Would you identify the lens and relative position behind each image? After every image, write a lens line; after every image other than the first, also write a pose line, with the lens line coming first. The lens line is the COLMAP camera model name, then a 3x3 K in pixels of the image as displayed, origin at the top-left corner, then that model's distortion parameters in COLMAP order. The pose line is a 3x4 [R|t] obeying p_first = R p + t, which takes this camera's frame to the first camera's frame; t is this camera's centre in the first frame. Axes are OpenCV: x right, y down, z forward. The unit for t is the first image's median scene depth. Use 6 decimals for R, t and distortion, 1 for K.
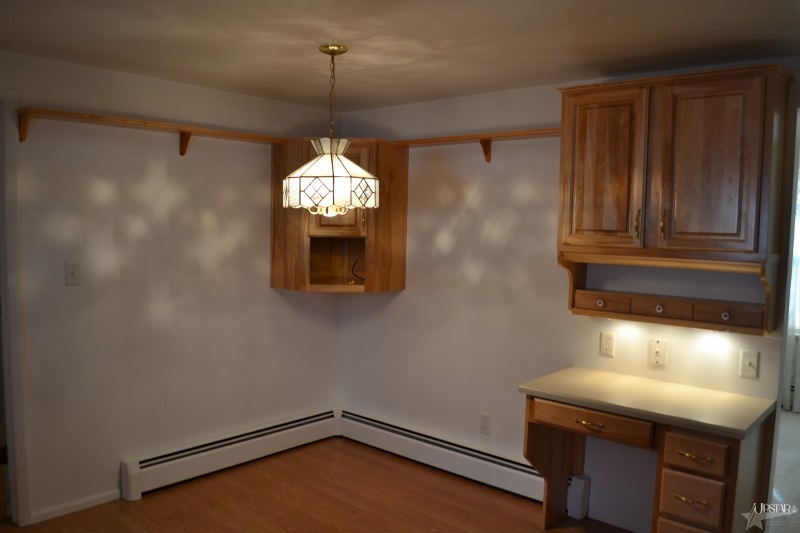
lens RADIAL K [[638.0, 0, 398.6], [0, 638.0, 265.1], [0, 0, 1]] dist [-0.084153, 0.001561]
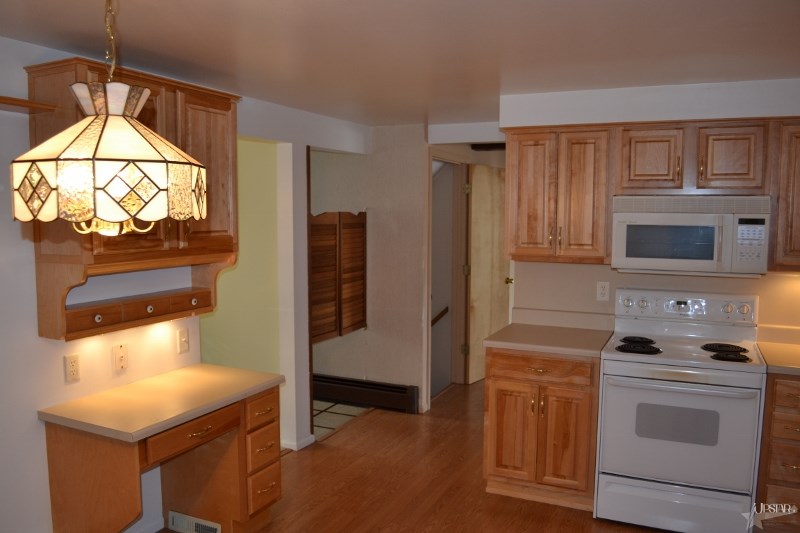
lens RADIAL K [[638.0, 0, 389.3], [0, 638.0, 270.8], [0, 0, 1]] dist [-0.084153, 0.001561]
pose [[-0.268327, -0.112578, 0.956727, -0.657586], [0.053695, 0.989856, 0.131535, -0.105287], [-0.961830, 0.086666, -0.259560, 0.920450]]
